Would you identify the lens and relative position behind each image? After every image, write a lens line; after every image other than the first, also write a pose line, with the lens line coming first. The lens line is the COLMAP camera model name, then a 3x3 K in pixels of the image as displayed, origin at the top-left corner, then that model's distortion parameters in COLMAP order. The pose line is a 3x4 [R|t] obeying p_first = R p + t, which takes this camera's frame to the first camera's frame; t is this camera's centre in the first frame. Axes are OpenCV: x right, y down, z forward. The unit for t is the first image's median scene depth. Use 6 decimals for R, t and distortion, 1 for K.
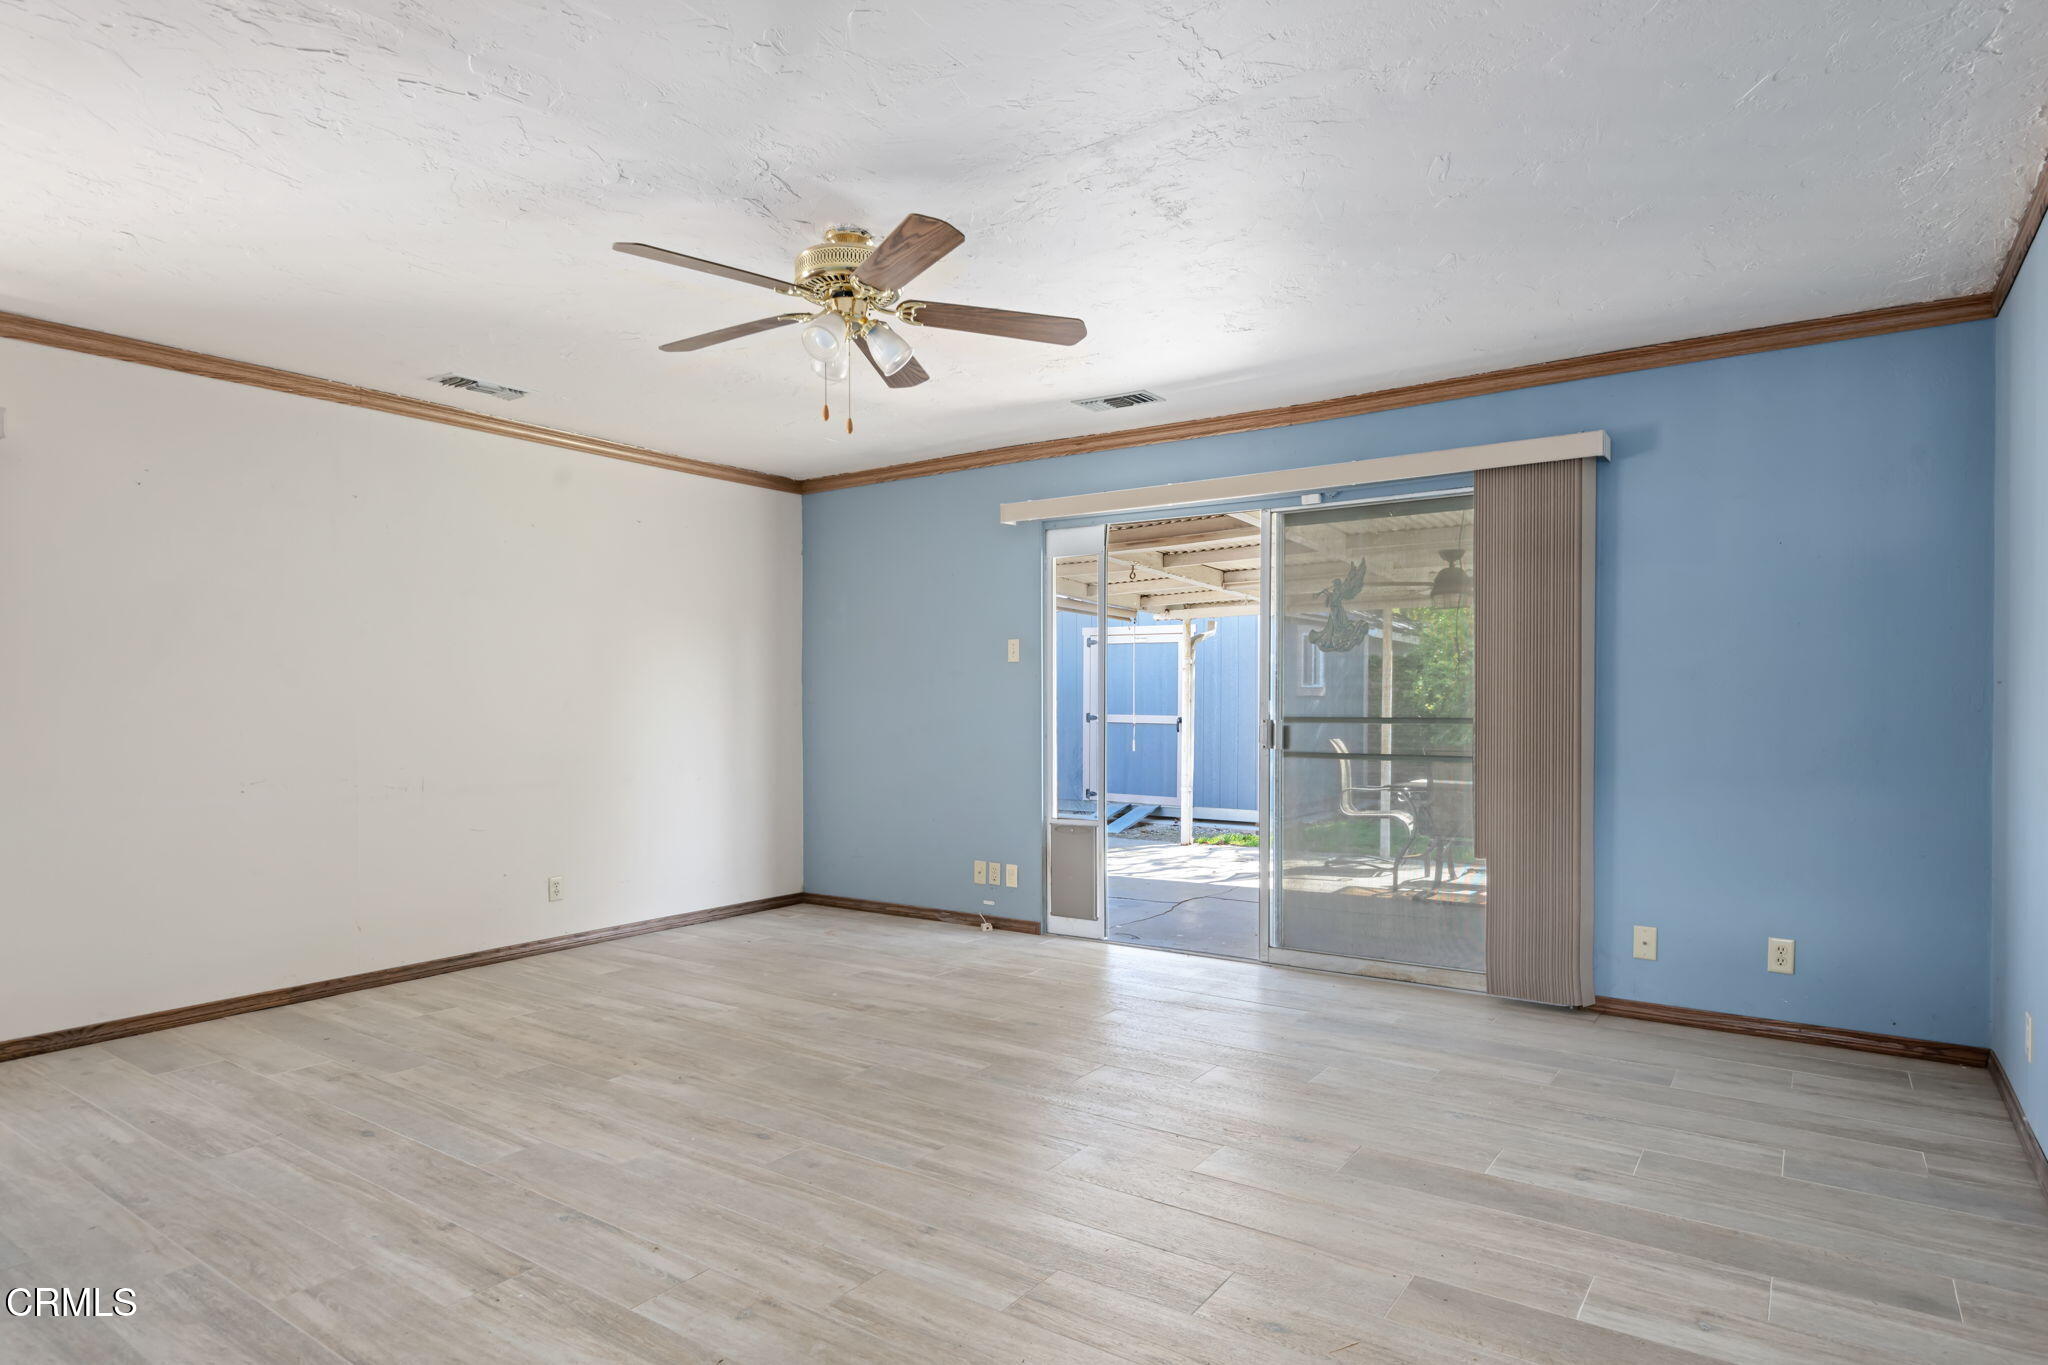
lens RADIAL K [[1158.9, 0, 993.5], [0, 1158.9, 698.7], [0, 0, 1]] dist [0.007596, -0.002830]
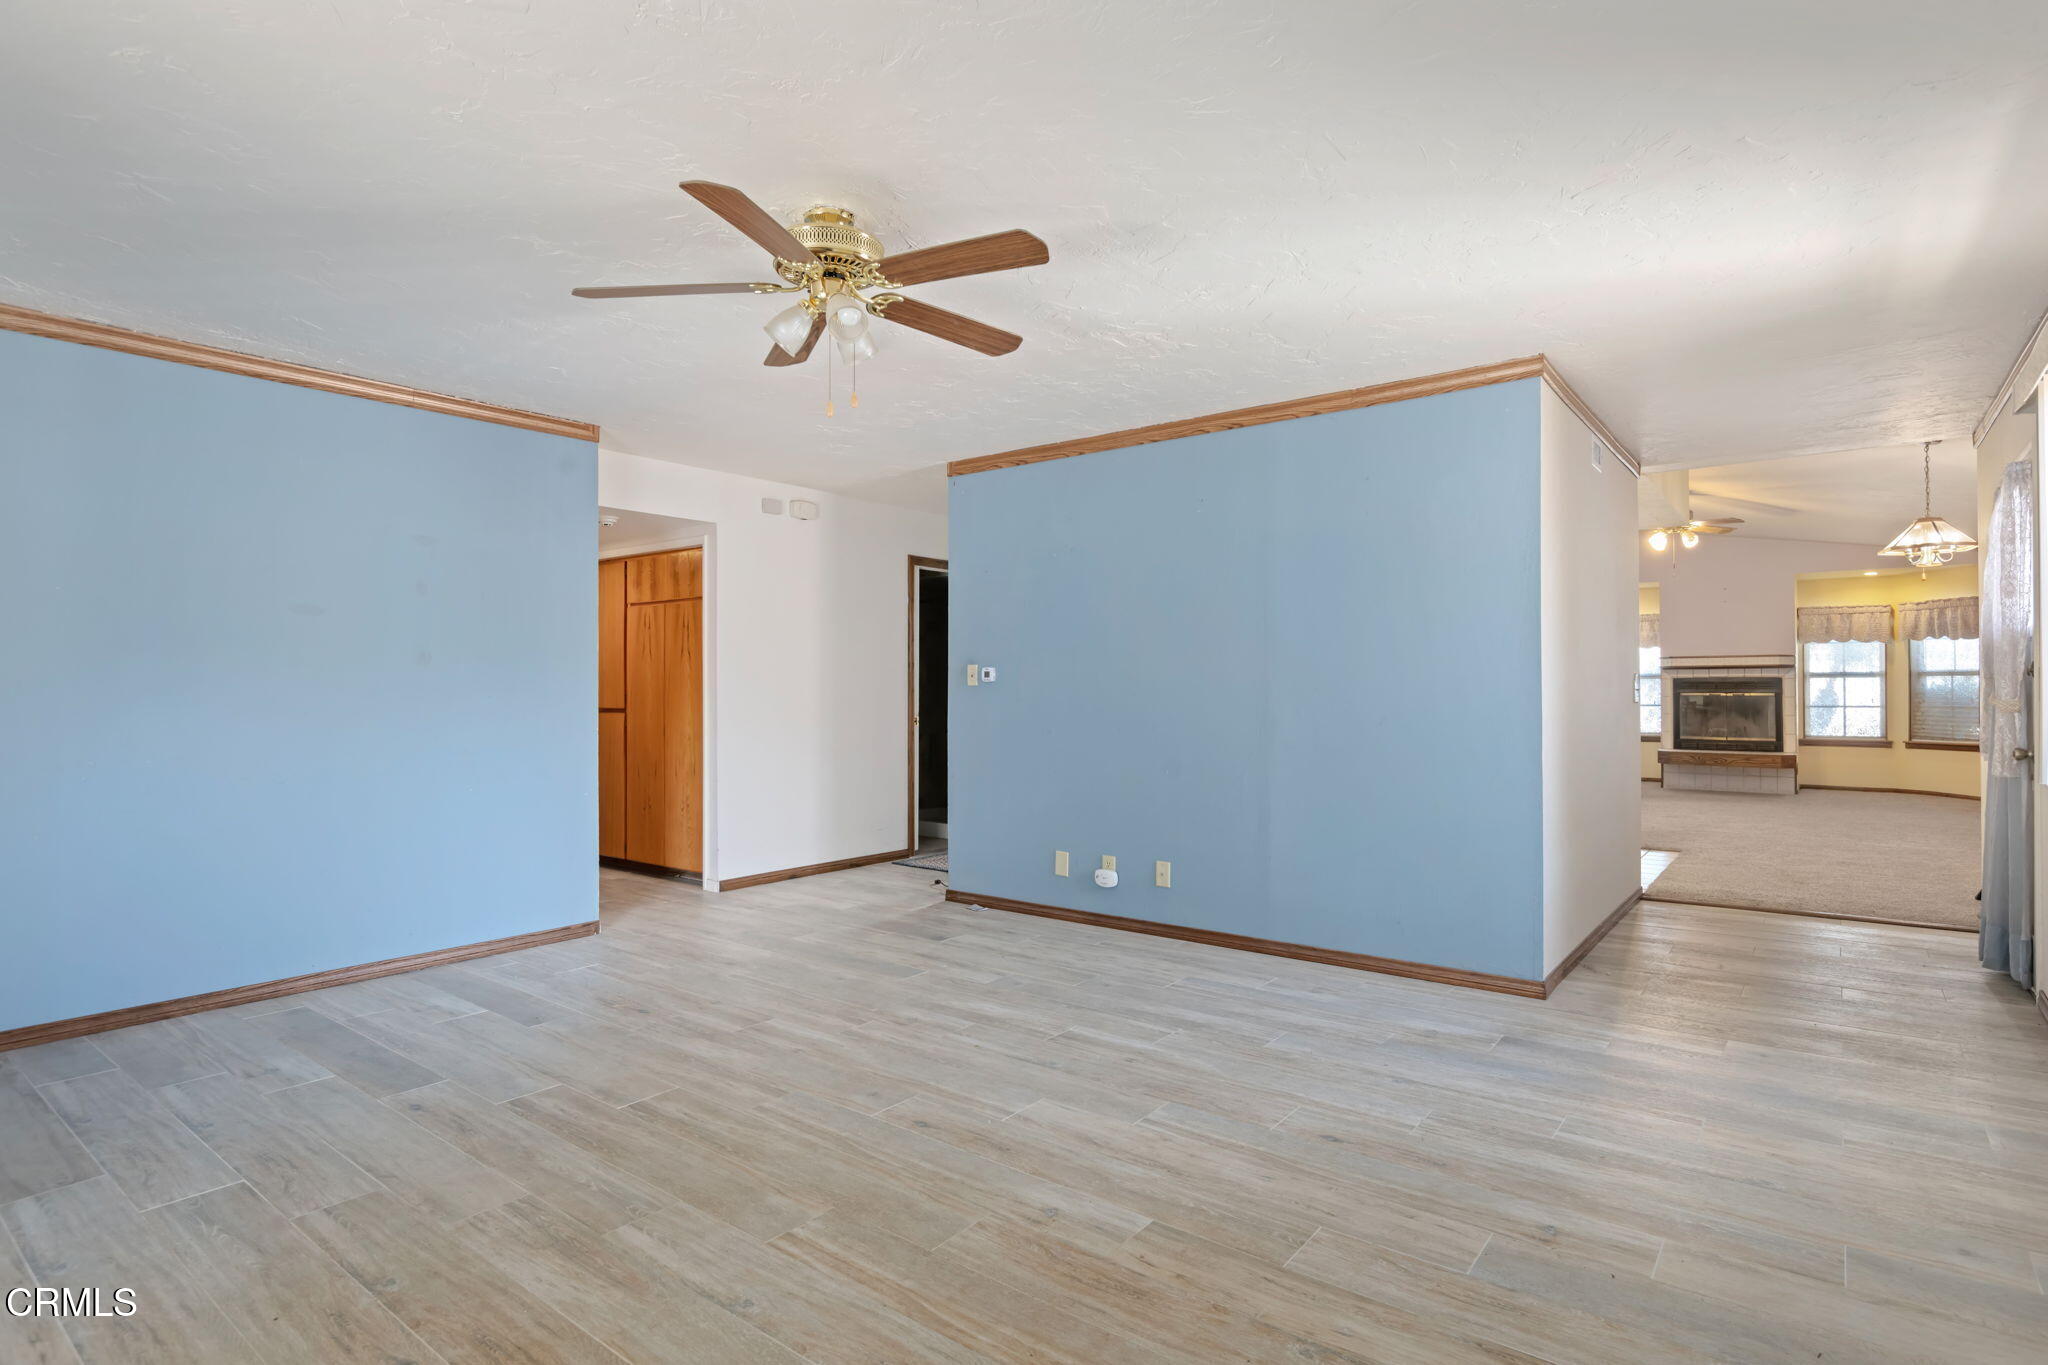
lens RADIAL K [[1062.5, 0, 1034.3], [0, 1062.5, 695.1], [0, 0, 1]] dist [0.002323, -0.002623]
pose [[-0.999749, 0.006267, 0.021506, -0.266022], [0.006319, 0.999977, 0.002342, 0.002127], [-0.021491, 0.002478, -0.999766, 1.602591]]
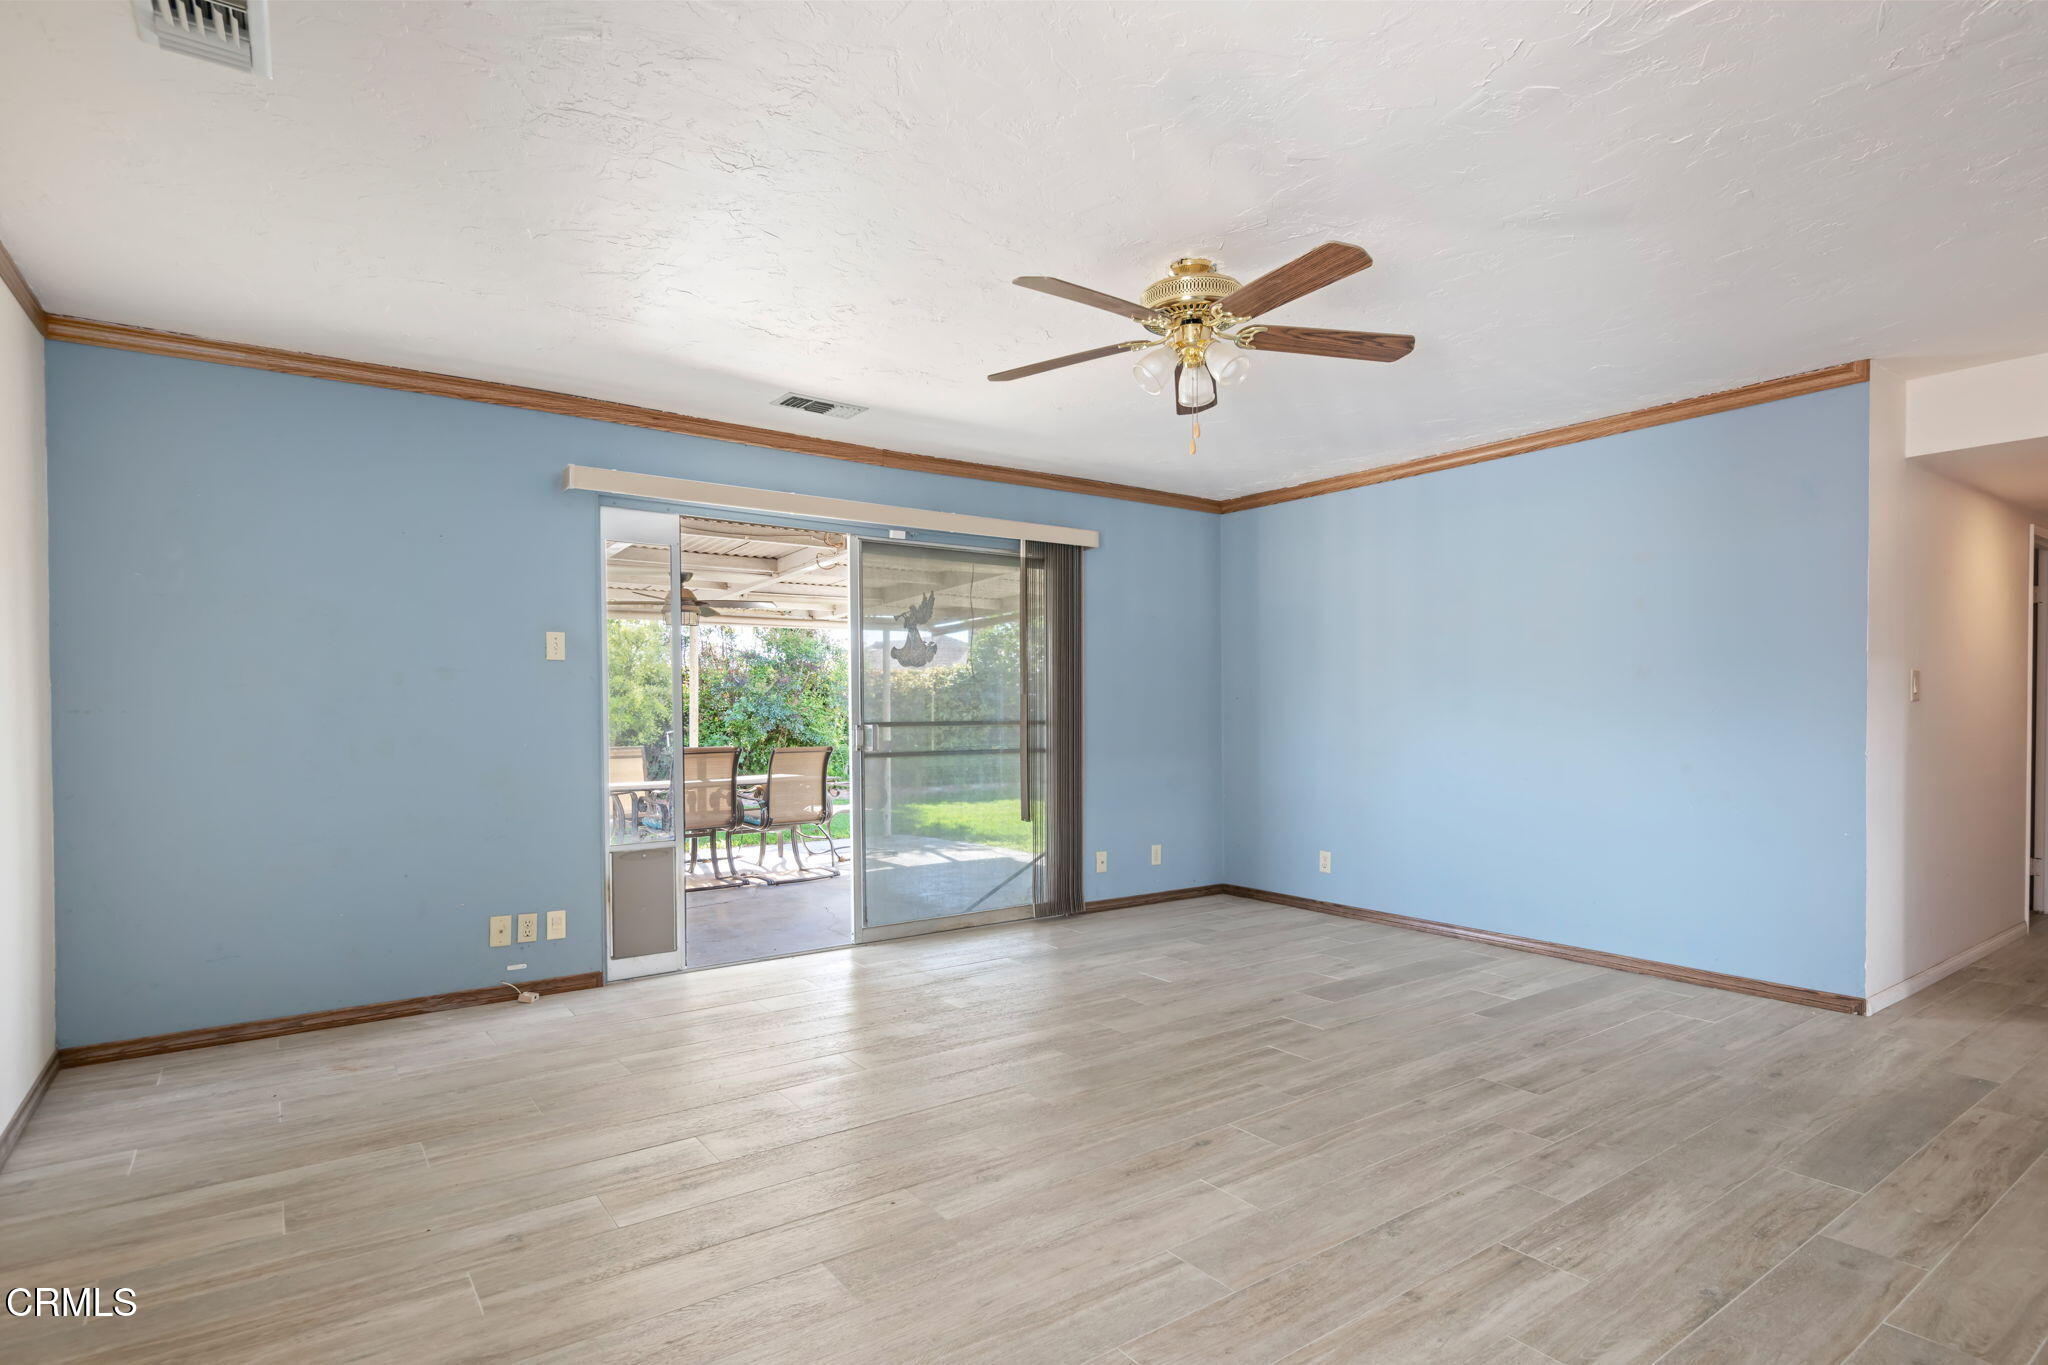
lens RADIAL K [[1062.5, 0, 1045.7], [0, 1062.5, 718.7], [0, 0, 1]] dist [0.002323, -0.002623]
pose [[0.302040, -0.007847, 0.953263, -0.923579], [-0.000952, 0.999963, 0.008533, 0.003858], [-0.953295, -0.003485, 0.302021, 0.712330]]
